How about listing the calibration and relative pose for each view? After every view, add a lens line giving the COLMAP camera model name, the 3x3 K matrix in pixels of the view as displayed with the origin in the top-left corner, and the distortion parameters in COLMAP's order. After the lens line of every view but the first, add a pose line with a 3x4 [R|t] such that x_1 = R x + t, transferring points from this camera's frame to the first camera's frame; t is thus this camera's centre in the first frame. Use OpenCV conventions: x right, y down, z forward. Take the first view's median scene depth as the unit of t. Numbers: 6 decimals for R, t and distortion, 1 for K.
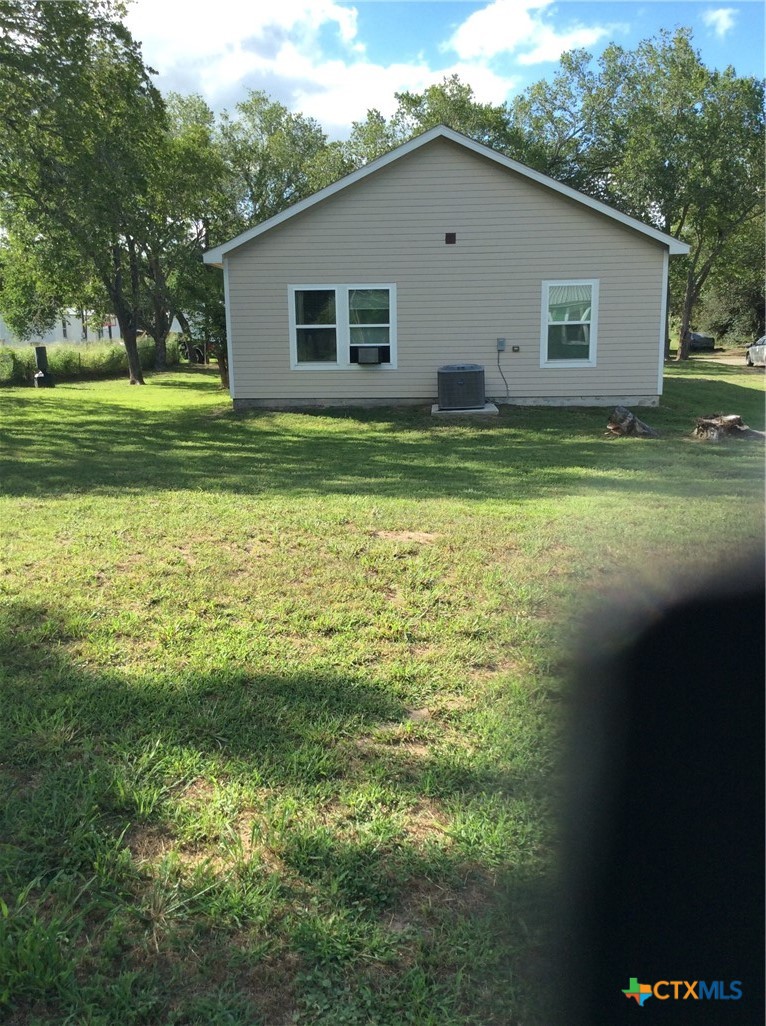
lens RADIAL K [[944.7, 0, 383.0], [0, 944.7, 513.0], [0, 0, 1]] dist [0.022727, 0.002787]
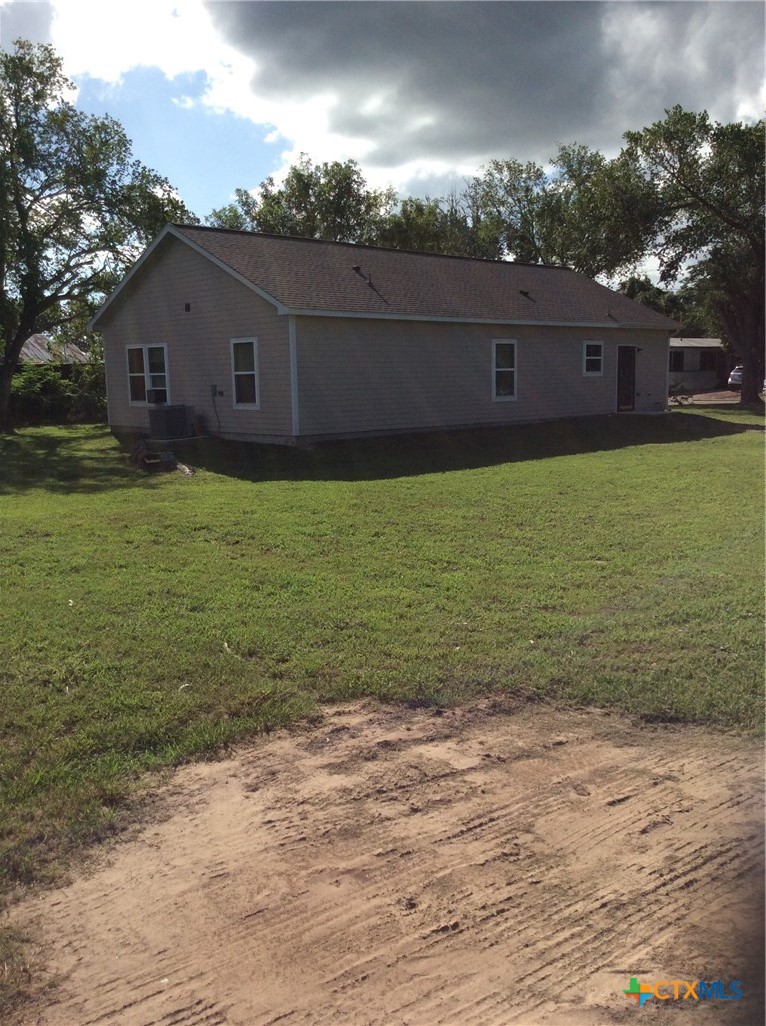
lens RADIAL K [[944.7, 0, 383.0], [0, 944.7, 513.0], [0, 0, 1]] dist [0.022727, 0.002787]
pose [[0.736239, 0.098251, -0.669552, 1.110949], [-0.110283, 0.993597, 0.024535, -0.070772], [0.667675, 0.055777, 0.742360, 0.230066]]
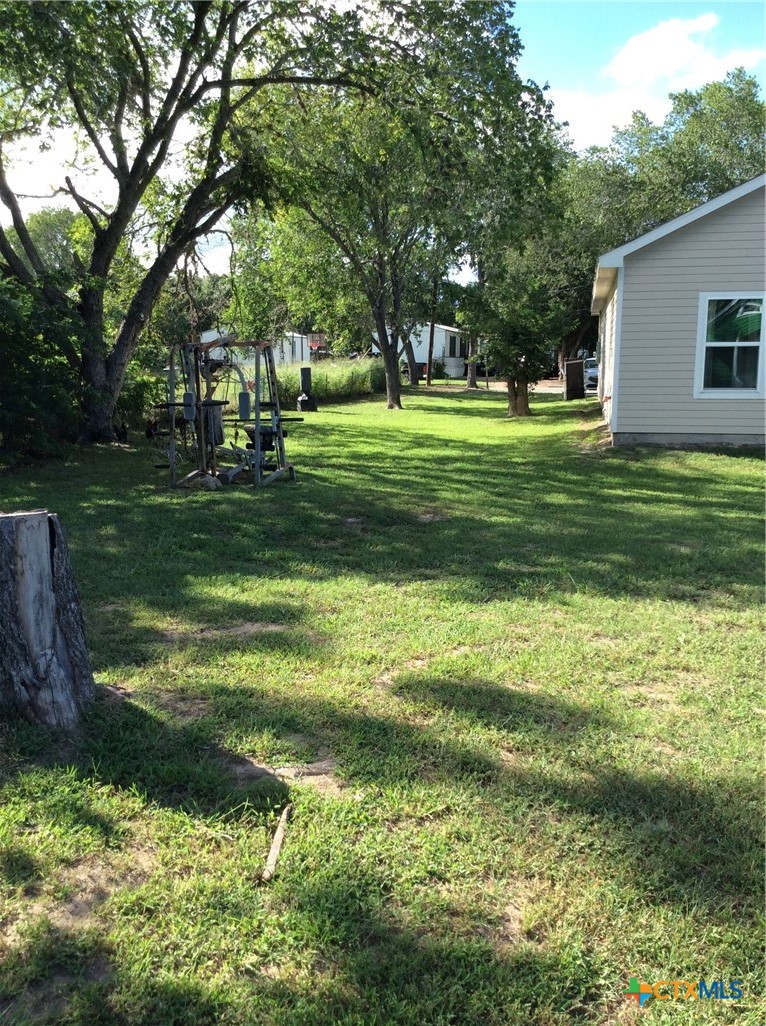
lens RADIAL K [[968.3, 0, 383.0], [0, 968.3, 513.0], [0, 0, 1]] dist [0.016396, 0.003132]
pose [[0.979229, 0.031881, -0.200233, -0.188277], [-0.036980, 0.999079, -0.021775, -0.025365], [0.199354, 0.028727, 0.979506, 0.137413]]
